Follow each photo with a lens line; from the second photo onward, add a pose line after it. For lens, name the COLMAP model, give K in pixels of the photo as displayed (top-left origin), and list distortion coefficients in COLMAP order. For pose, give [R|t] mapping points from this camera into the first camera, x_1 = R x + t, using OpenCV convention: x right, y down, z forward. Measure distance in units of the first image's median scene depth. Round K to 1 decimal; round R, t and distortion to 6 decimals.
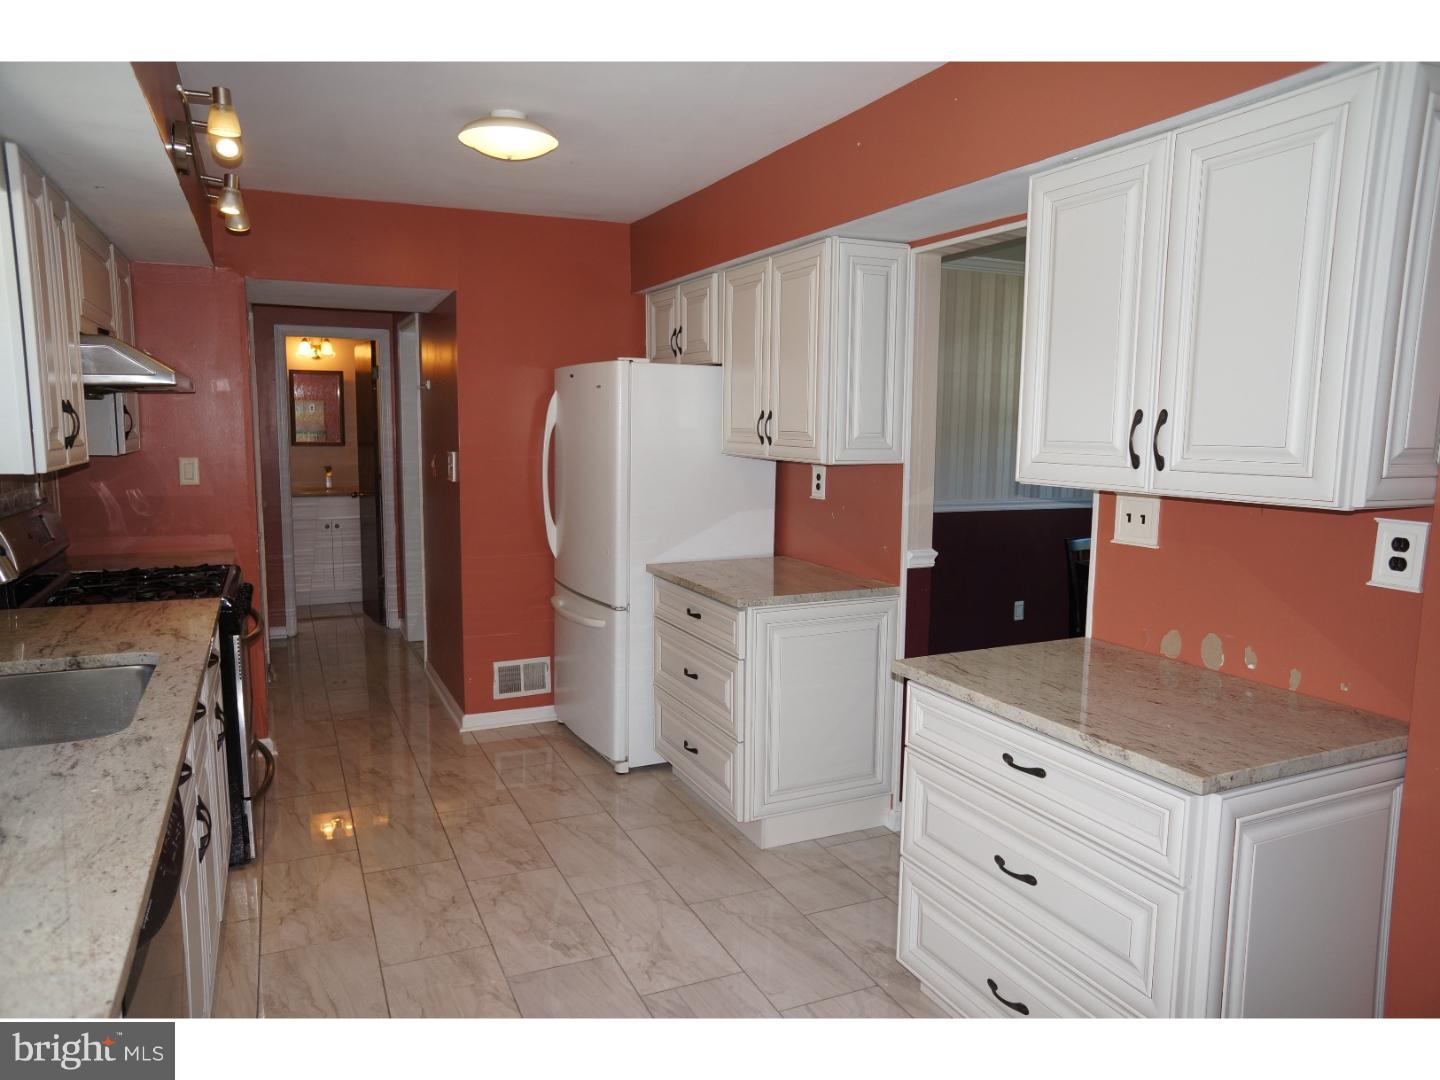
lens RADIAL K [[968.9, 0, 720.4], [0, 968.9, 545.7], [0, 0, 1]] dist [-0.006826, -0.001135]
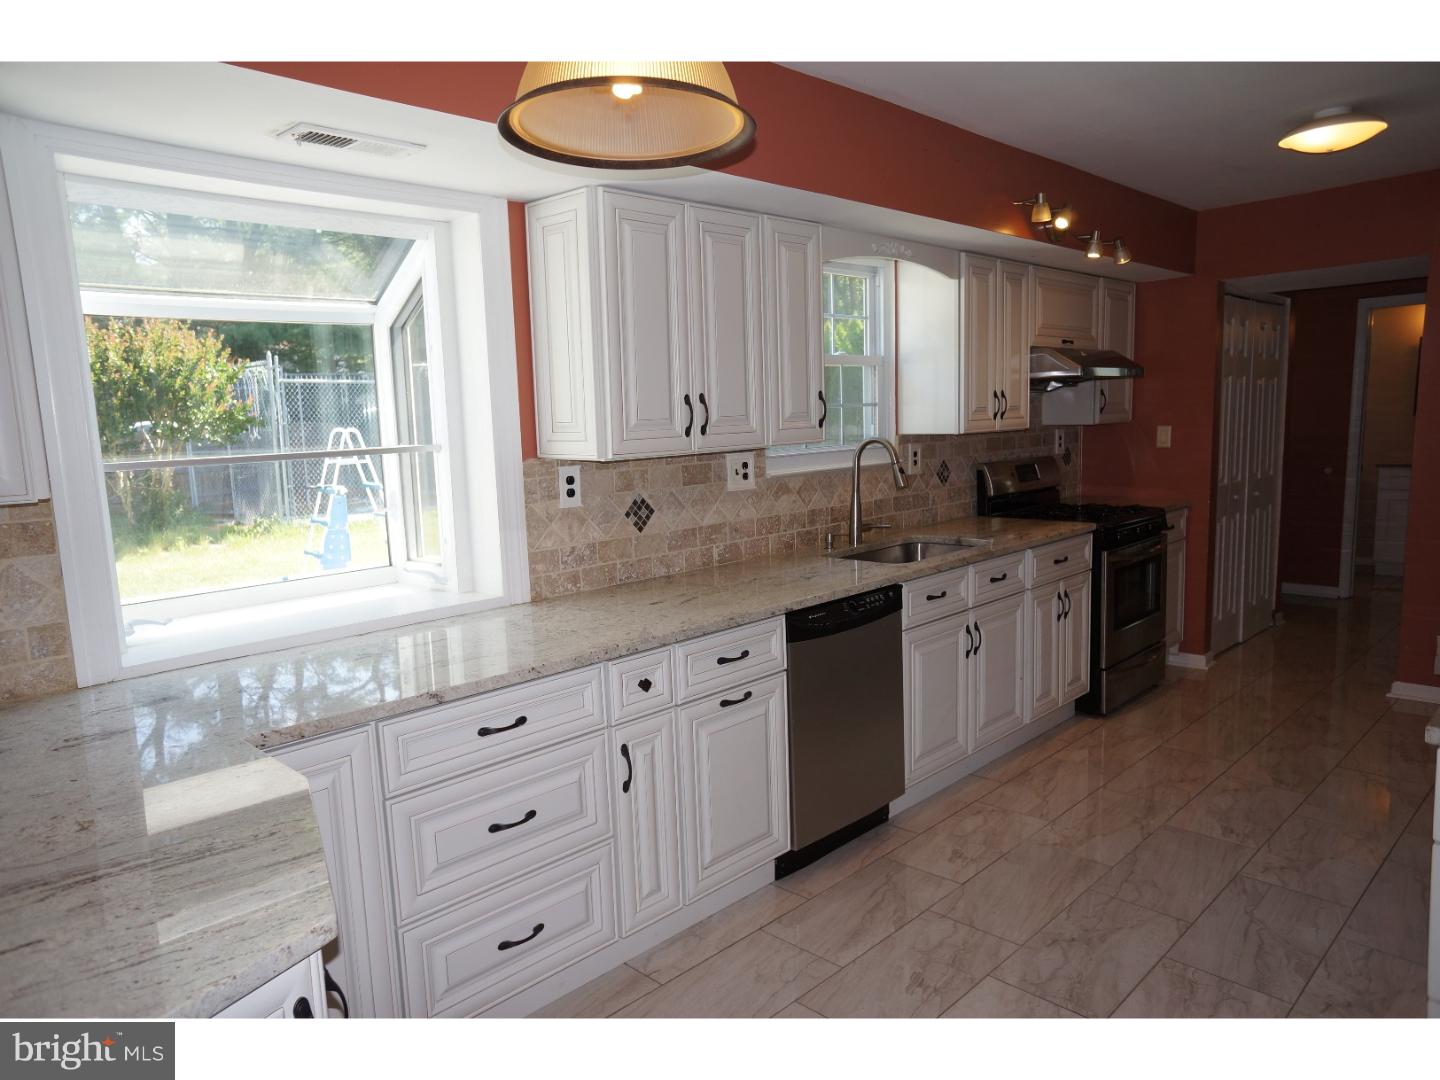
lens RADIAL K [[968.9, 0, 722.6], [0, 968.9, 542.9], [0, 0, 1]] dist [-0.006826, -0.001135]
pose [[0.353373, 0.102410, -0.929860, 0.609256], [-0.079145, 0.993699, 0.079364, 0.012238], [0.932129, 0.045548, 0.359252, -0.029725]]
